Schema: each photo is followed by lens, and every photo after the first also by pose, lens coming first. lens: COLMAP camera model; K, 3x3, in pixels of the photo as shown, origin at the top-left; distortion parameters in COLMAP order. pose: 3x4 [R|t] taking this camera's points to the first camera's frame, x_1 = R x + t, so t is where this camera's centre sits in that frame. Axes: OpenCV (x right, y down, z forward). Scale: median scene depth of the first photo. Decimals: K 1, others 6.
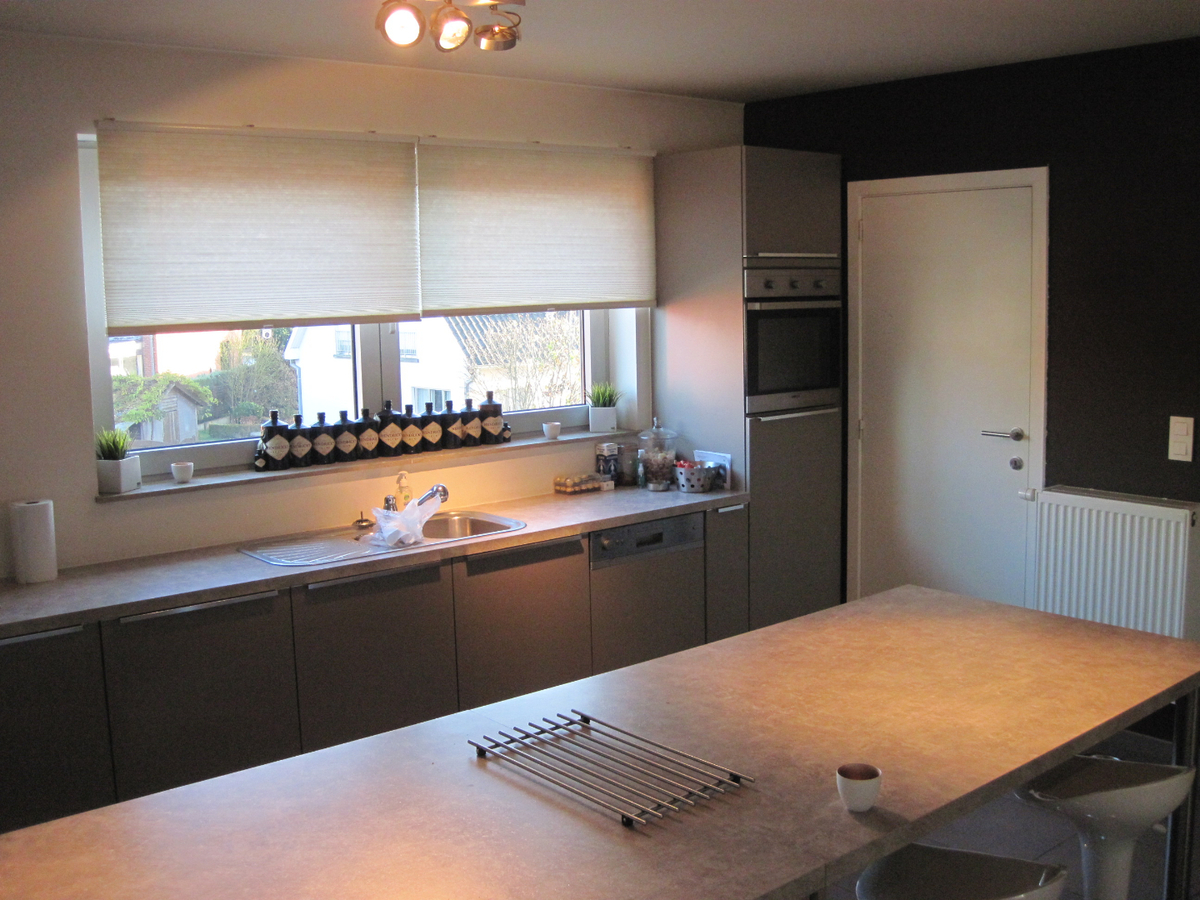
lens RADIAL K [[1235.1, 0, 600.0], [0, 1235.1, 450.0], [0, 0, 1]] dist [-0.184014, 0.140291]
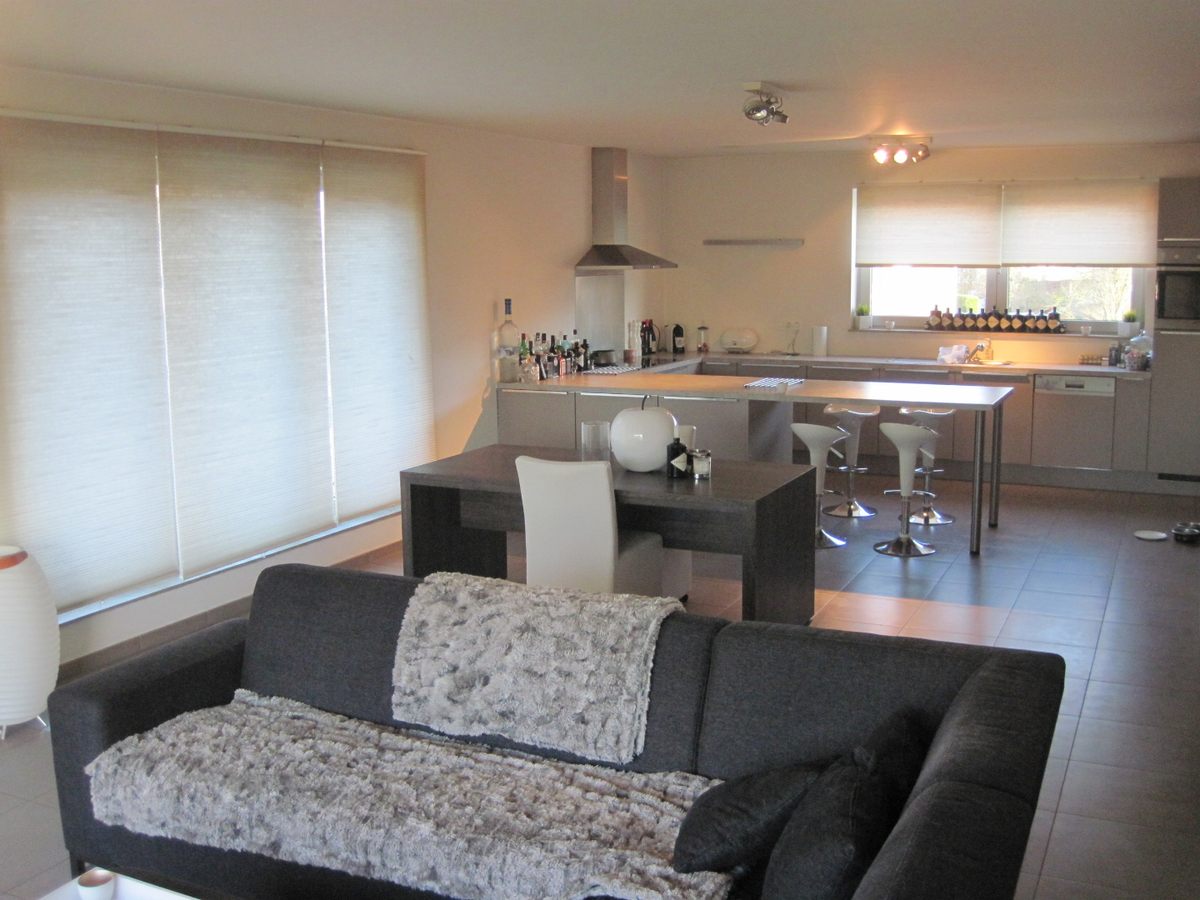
lens RADIAL K [[1235.1, 0, 600.0], [0, 1235.1, 450.0], [0, 0, 1]] dist [-0.184014, 0.140291]
pose [[0.407914, 0.162883, -0.898374, 1.548939], [-0.118236, 0.985096, 0.124921, 0.025914], [0.905332, 0.055263, 0.421093, -0.503012]]
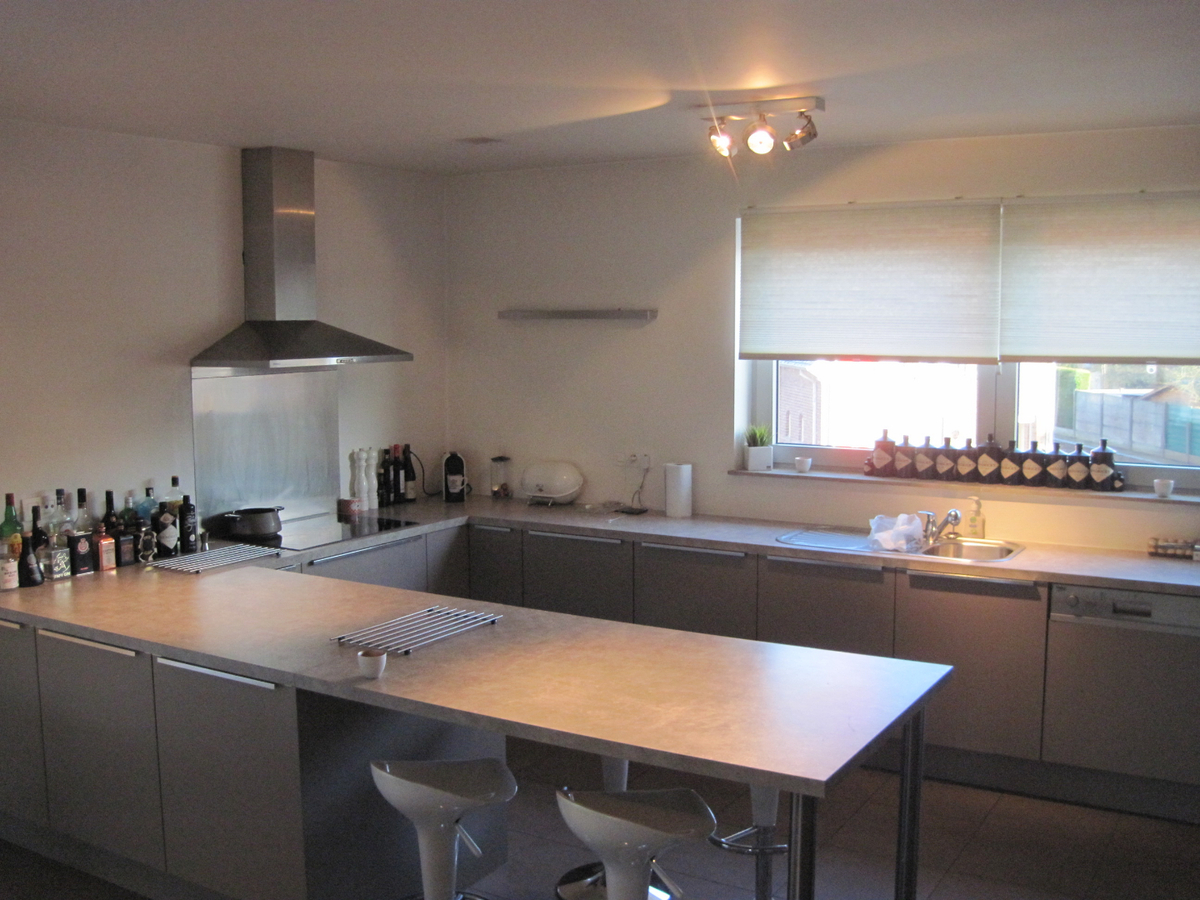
lens RADIAL K [[1235.1, 0, 600.0], [0, 1235.1, 450.0], [0, 0, 1]] dist [-0.184014, 0.140291]
pose [[0.316178, 0.122210, -0.940796, 0.804509], [-0.127350, 0.988160, 0.085563, -0.079777], [0.940113, 0.092758, 0.327998, 0.323864]]
